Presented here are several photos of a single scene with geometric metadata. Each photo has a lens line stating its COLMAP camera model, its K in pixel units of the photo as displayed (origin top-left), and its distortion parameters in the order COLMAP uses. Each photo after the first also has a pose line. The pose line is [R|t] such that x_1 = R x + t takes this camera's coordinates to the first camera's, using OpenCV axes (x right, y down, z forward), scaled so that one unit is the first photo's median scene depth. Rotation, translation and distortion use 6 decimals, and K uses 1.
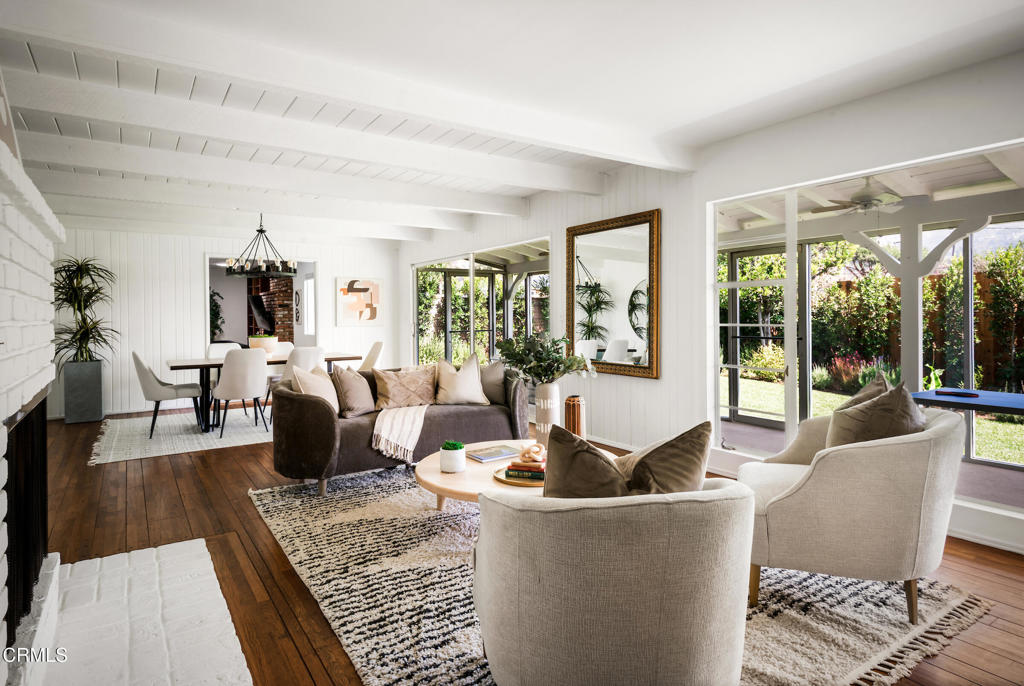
lens RADIAL K [[561.6, 0, 528.2], [0, 561.6, 321.2], [0, 0, 1]] dist [-0.002811, -0.000985]
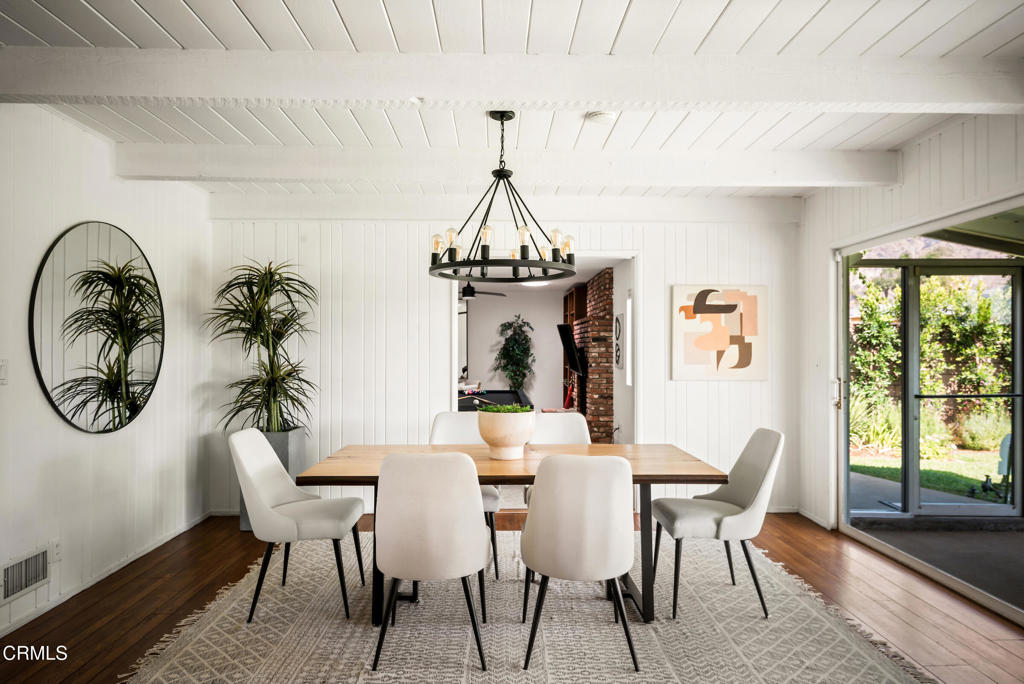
lens RADIAL K [[629.0, 0, 512.0], [0, 629.0, 342.0], [0, 0, 1]] dist [0.013743, 0.001105]
pose [[0.828769, 0.002362, -0.559586, -0.183860], [-0.014708, 0.999738, -0.017563, -0.017623], [0.559398, 0.022786, 0.828586, 0.576189]]
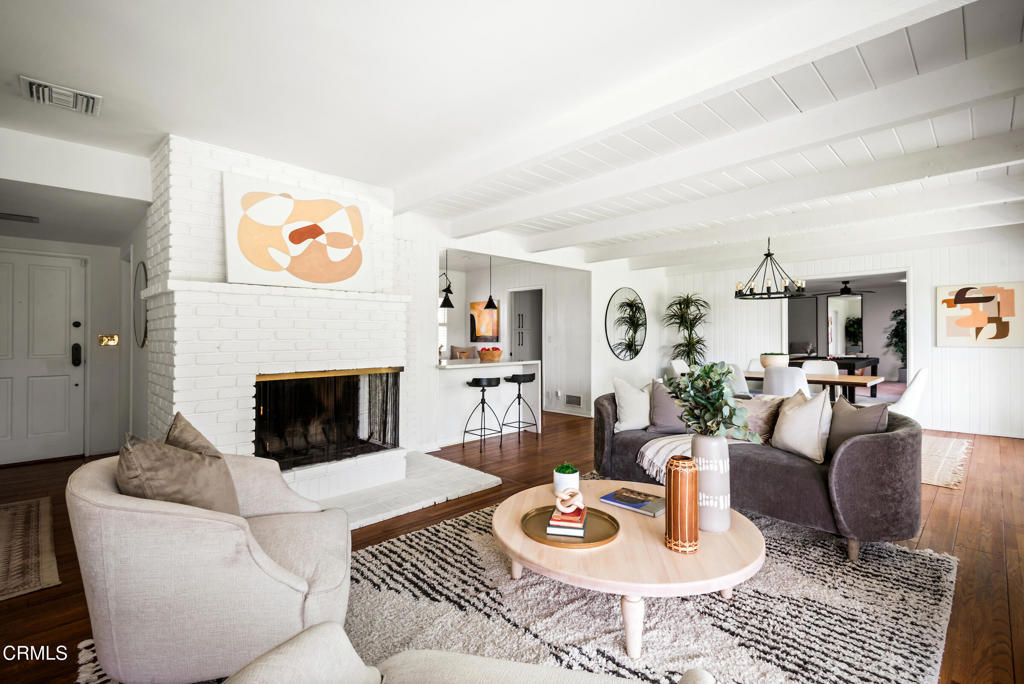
lens RADIAL K [[465.6, 0, 512.0], [0, 465.6, 342.0], [0, 0, 1]] dist [0.011589, -0.000129]
pose [[0.154796, 0.018025, -0.987782, 0.316596], [-0.005004, 0.999835, 0.017460, -0.008362], [0.987934, 0.002240, 0.154861, 0.371247]]
